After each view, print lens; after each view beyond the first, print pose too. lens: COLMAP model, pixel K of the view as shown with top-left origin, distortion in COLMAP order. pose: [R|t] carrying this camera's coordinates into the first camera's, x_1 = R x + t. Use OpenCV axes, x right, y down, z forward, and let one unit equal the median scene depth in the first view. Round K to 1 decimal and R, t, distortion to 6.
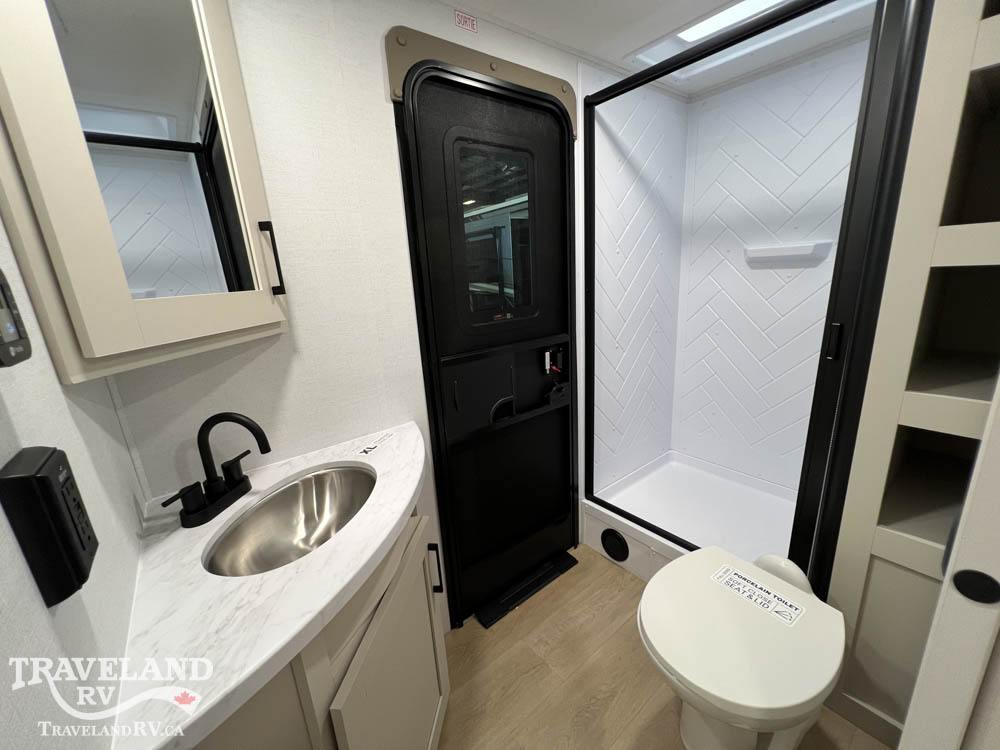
lens RADIAL K [[401.4, 0, 505.7], [0, 401.4, 376.0], [0, 0, 1]] dist [-0.001979, 0.000180]
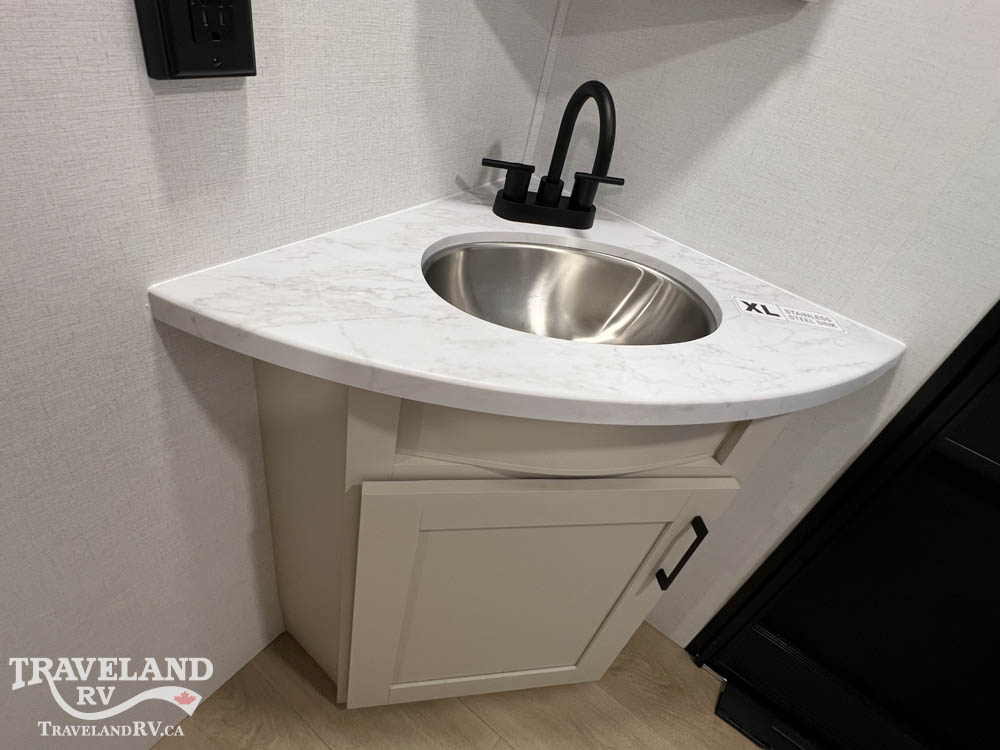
lens RADIAL K [[545.9, 0, 504.3], [0, 545.9, 368.3], [0, 0, 1]] dist [0.000341, -0.002817]
pose [[0.249276, 0.683355, -0.686212, 0.122345], [-0.453745, 0.708406, 0.540627, 0.013206], [0.855557, 0.176600, 0.486657, 0.486100]]
